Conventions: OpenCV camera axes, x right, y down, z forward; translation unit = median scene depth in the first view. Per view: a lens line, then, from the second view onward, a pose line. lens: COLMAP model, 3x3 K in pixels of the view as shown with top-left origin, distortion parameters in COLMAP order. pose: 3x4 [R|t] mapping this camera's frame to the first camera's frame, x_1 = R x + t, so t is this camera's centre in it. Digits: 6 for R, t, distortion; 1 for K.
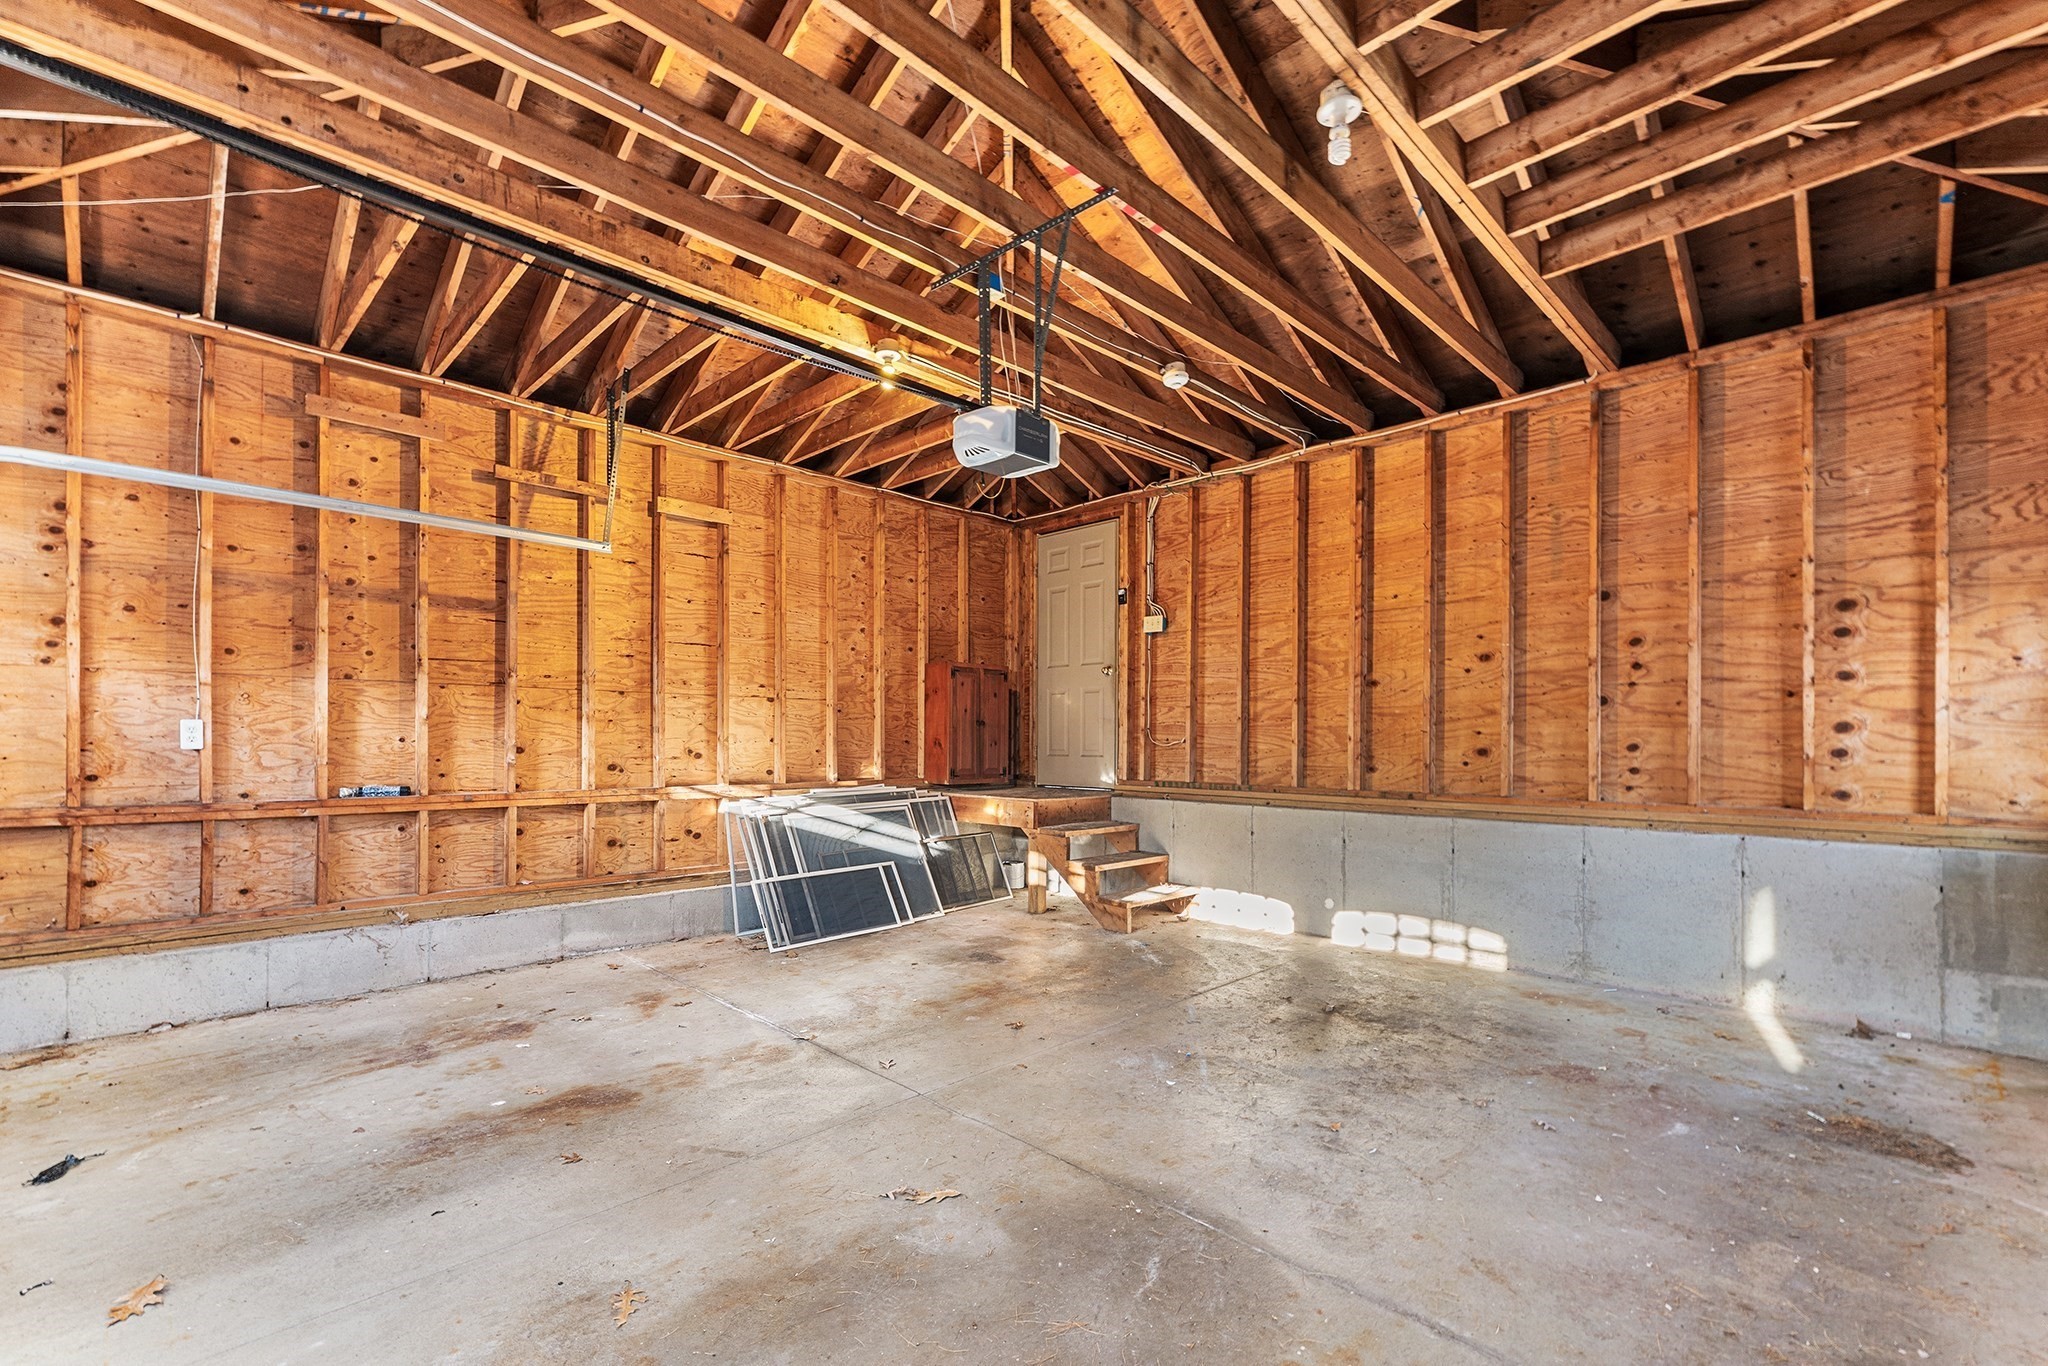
lens RADIAL K [[867.6, 0, 1012.0], [0, 867.6, 738.1], [0, 0, 1]] dist [0.000627, 0.000413]
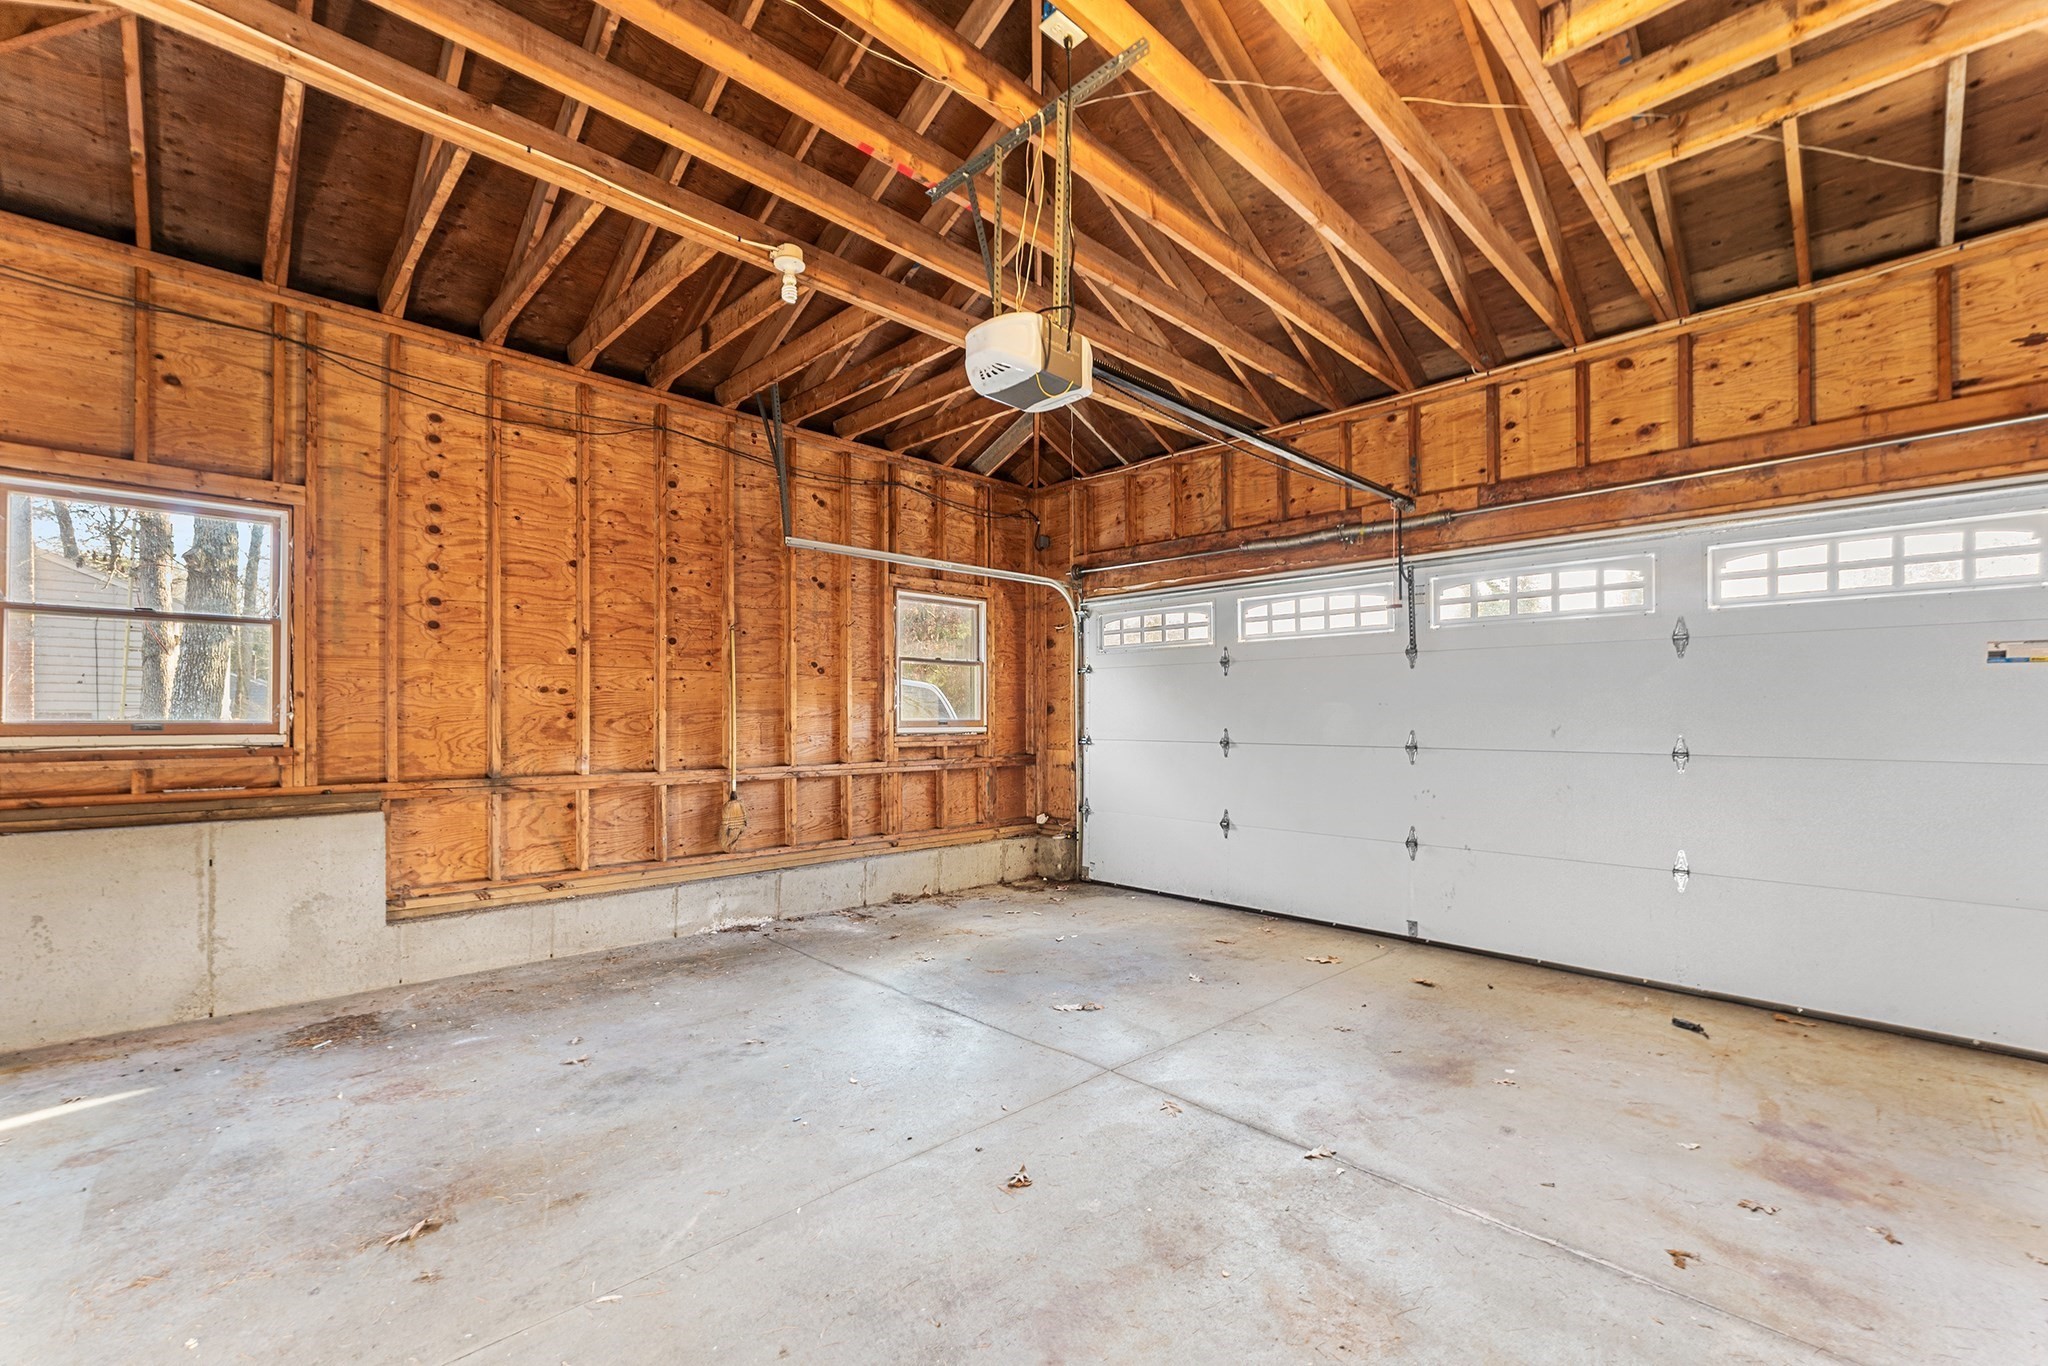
lens RADIAL K [[867.6, 0, 1024.6], [0, 867.6, 702.2], [0, 0, 1]] dist [0.000627, 0.000413]
pose [[-0.999974, -0.006468, -0.003067, 0.001489], [-0.006396, 0.999716, -0.022947, 0.002803], [0.003215, -0.022927, -0.999732, 1.964296]]
